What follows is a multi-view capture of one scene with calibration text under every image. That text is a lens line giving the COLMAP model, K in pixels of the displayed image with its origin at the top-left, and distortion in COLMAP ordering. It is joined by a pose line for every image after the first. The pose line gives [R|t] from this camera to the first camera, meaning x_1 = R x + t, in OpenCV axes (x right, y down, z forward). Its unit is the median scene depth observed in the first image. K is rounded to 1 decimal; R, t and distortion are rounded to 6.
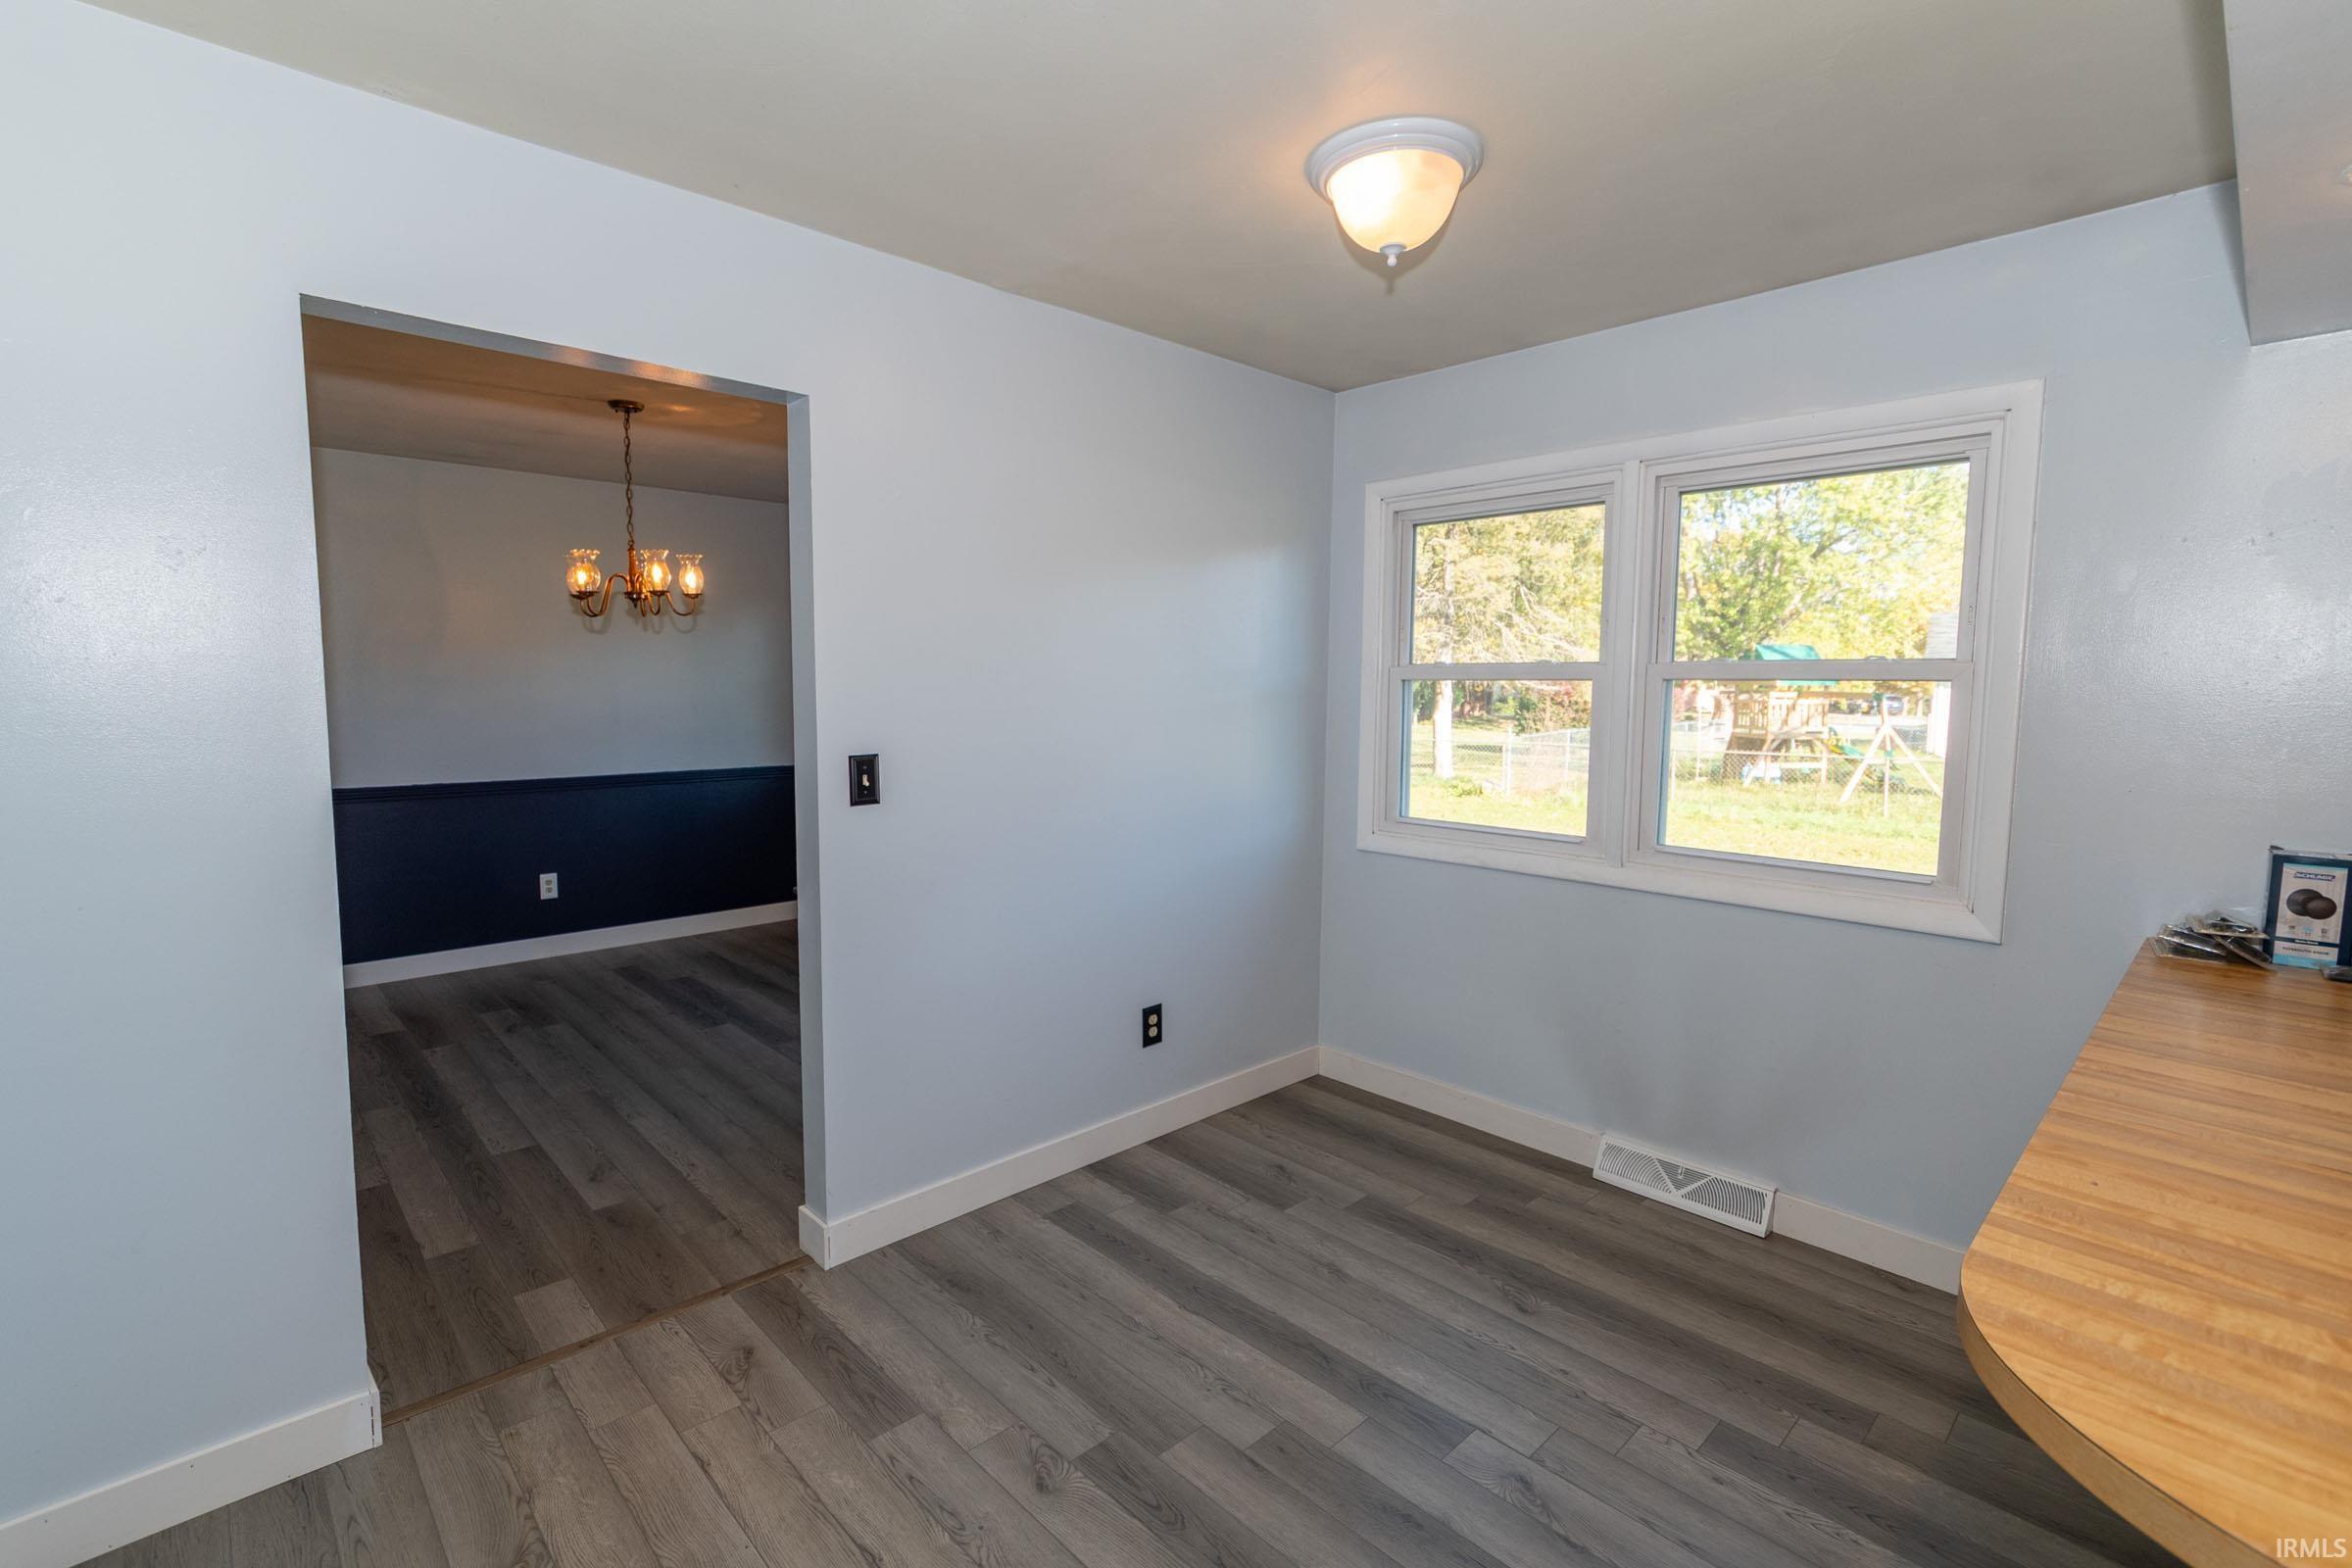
lens RADIAL K [[1052.6, 0, 1176.0], [0, 1052.6, 784.0], [0, 0, 1]] dist [0.000692, -0.000269]
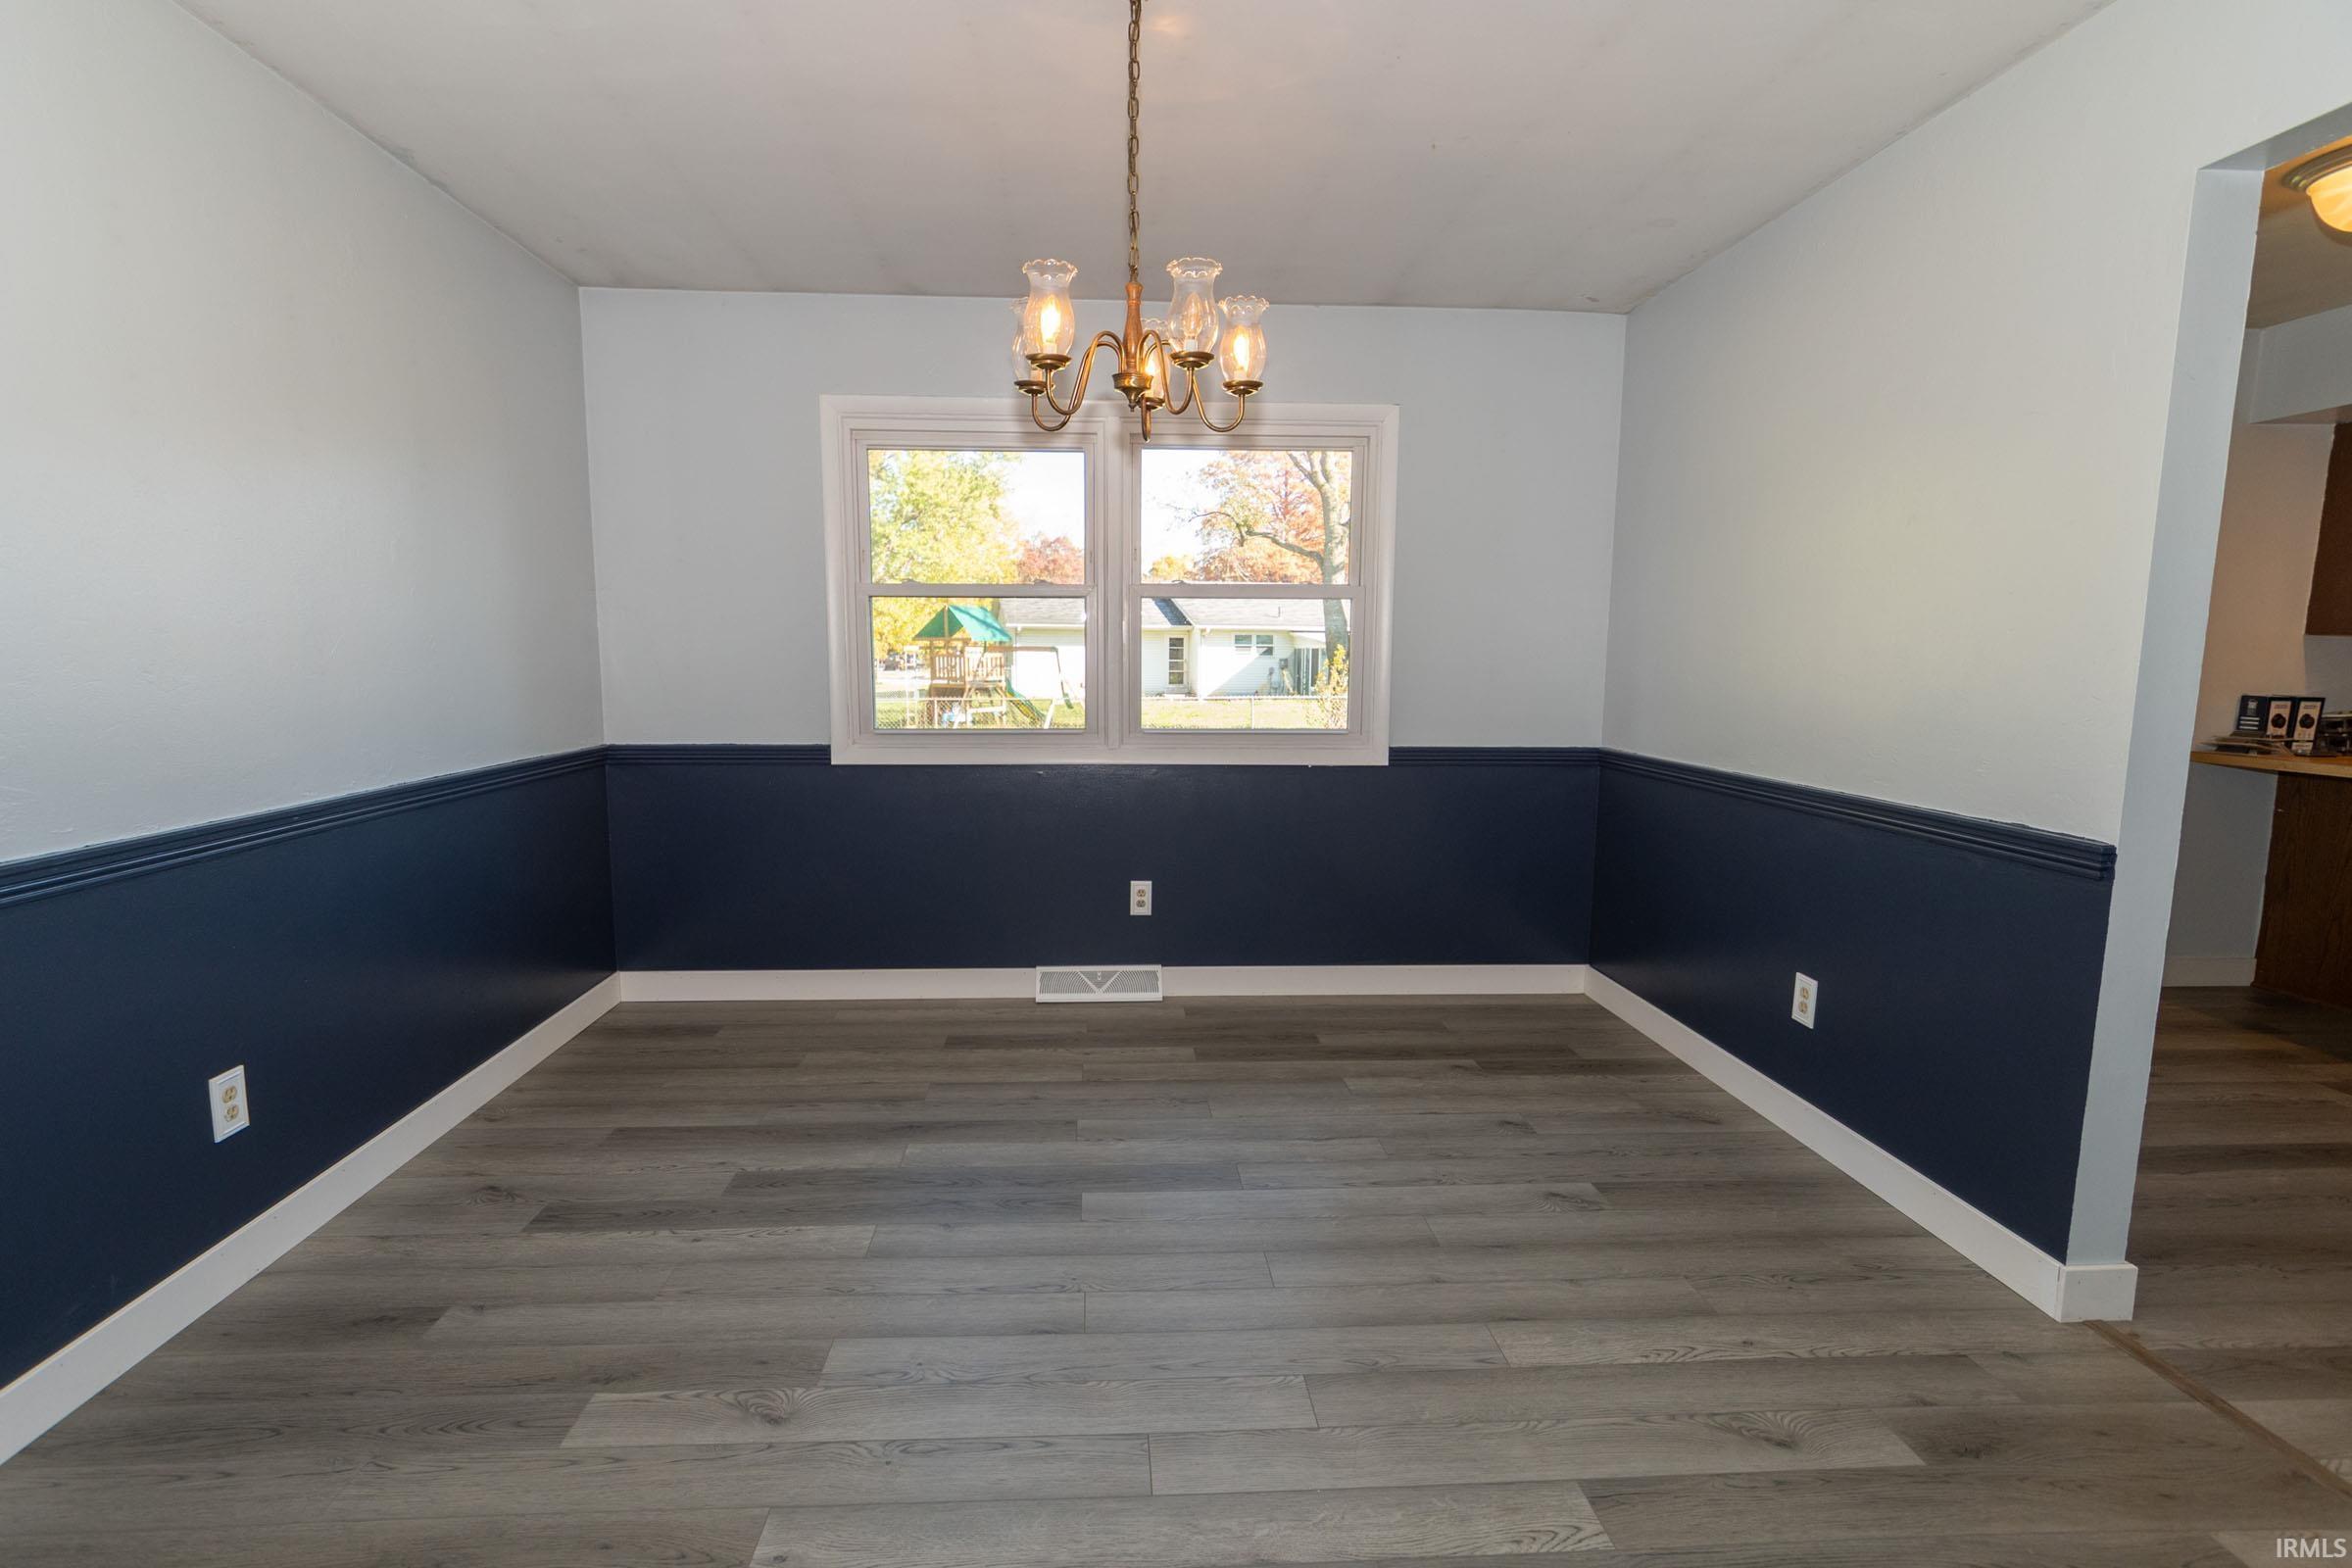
lens RADIAL K [[1027.1, 0, 1139.1], [0, 1027.1, 776.8], [0, 0, 1]] dist [-0.000608, 0.000386]
pose [[0.652660, -0.096089, 0.751533, -1.164485], [0.071300, 0.995313, 0.065339, -0.040099], [-0.754288, 0.010941, 0.656452, 0.902148]]
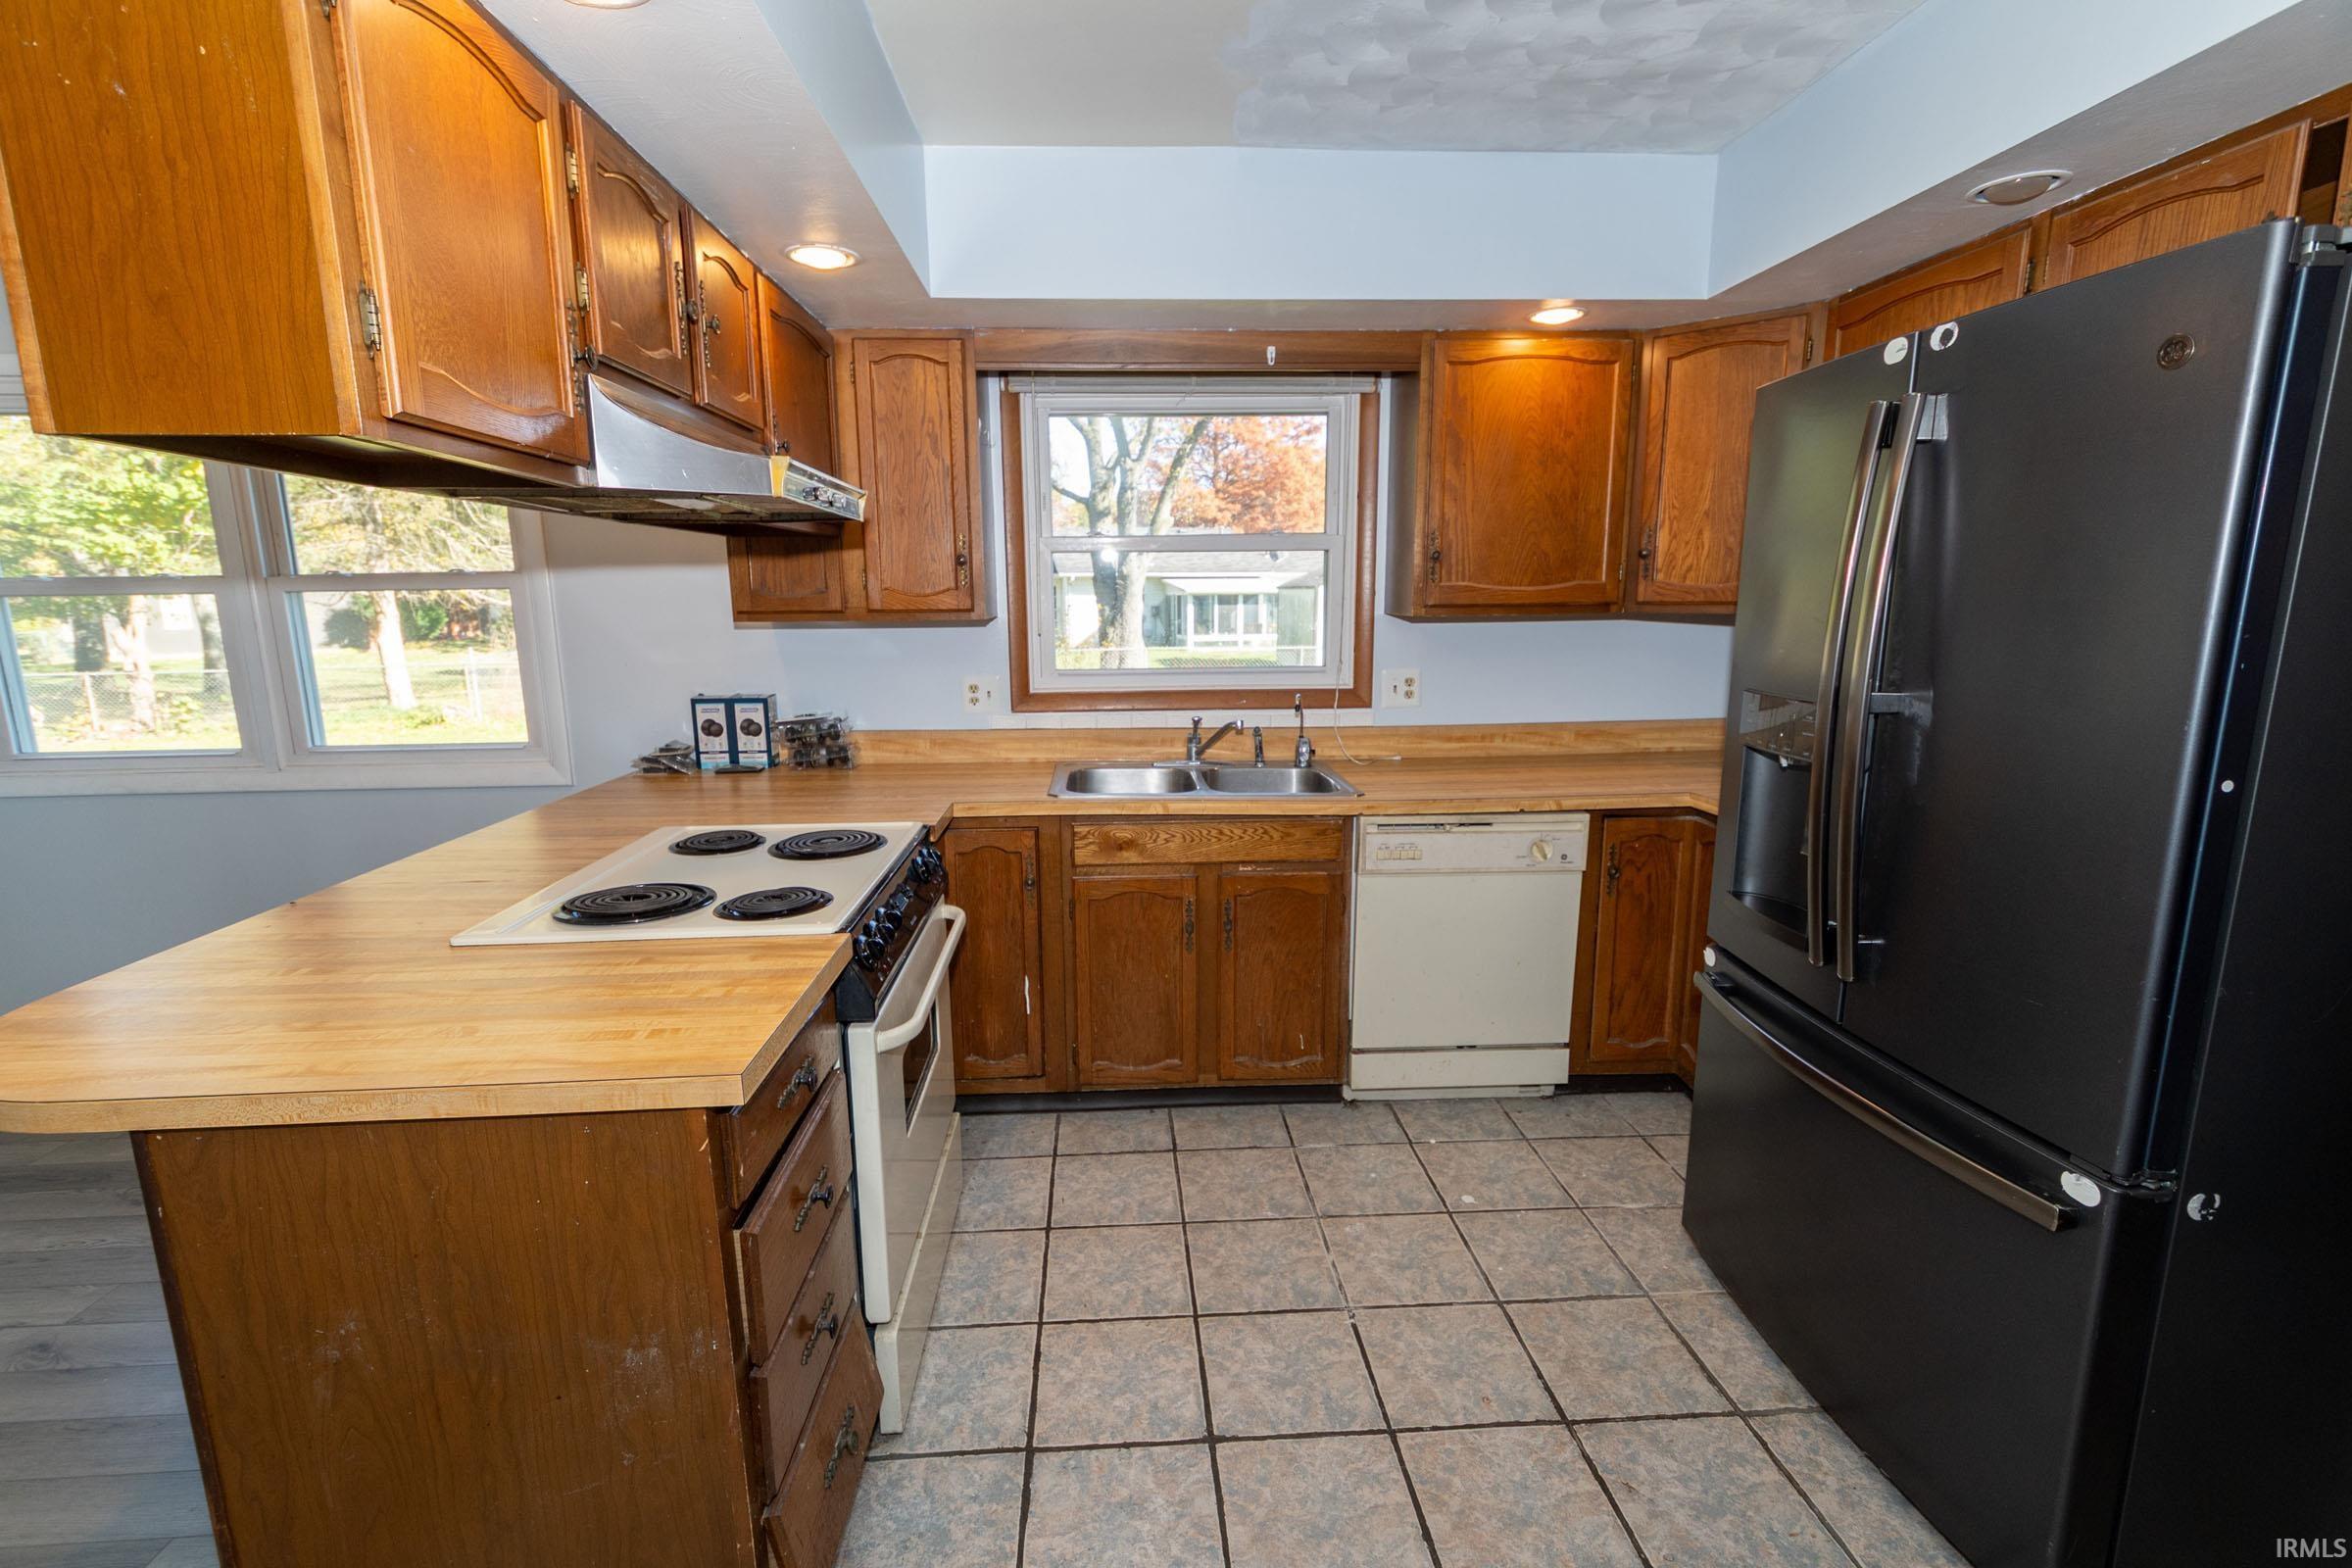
lens RADIAL K [[1011.7, 0, 1145.5], [0, 1011.7, 779.3], [0, 0, 1]] dist [0.013033, -0.000197]
pose [[0.661447, -0.151920, 0.734444, 0.248243], [0.090978, 0.988291, 0.122492, 0.040179], [-0.744453, -0.014204, 0.667523, -0.338812]]
